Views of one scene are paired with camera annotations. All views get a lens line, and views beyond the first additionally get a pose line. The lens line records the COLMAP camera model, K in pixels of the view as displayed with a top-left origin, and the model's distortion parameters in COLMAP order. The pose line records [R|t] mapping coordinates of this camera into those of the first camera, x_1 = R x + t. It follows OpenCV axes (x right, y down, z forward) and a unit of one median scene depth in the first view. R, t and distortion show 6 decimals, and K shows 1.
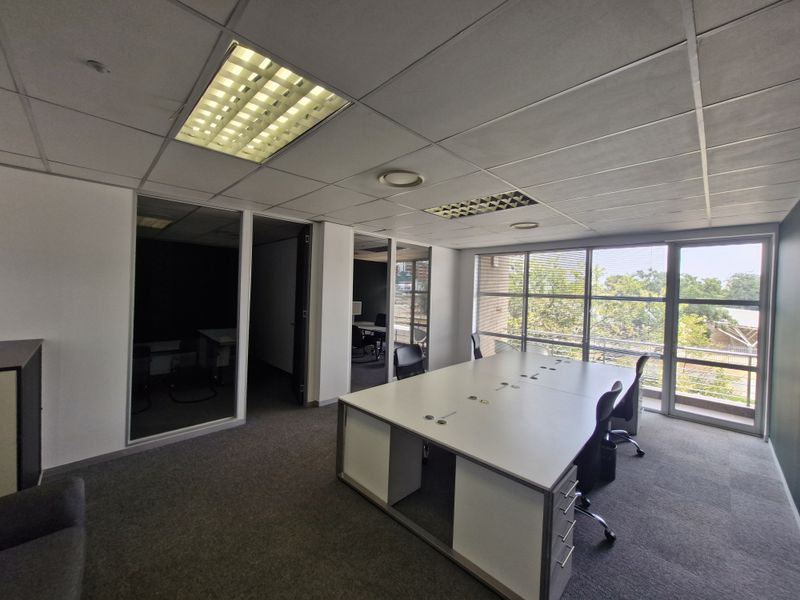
lens RADIAL K [[316.8, 0, 397.0], [0, 316.8, 293.4], [0, 0, 1]] dist [0.008613, -0.000077]
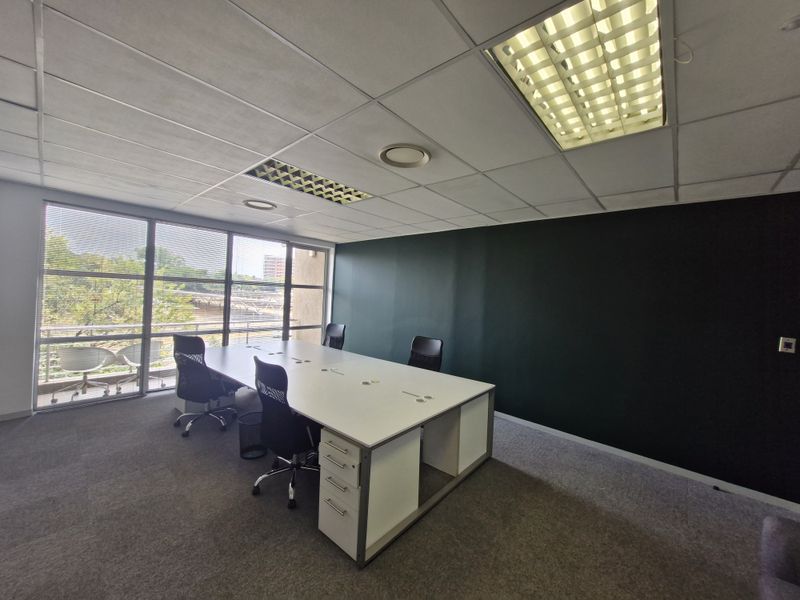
lens RADIAL K [[316.8, 0, 397.0], [0, 316.8, 293.4], [0, 0, 1]] dist [0.008613, -0.000077]
pose [[-0.072084, -0.033763, 0.996827, -0.229380], [-0.041326, 0.998670, 0.030837, -0.002149], [-0.996542, -0.038972, -0.073383, 0.277788]]
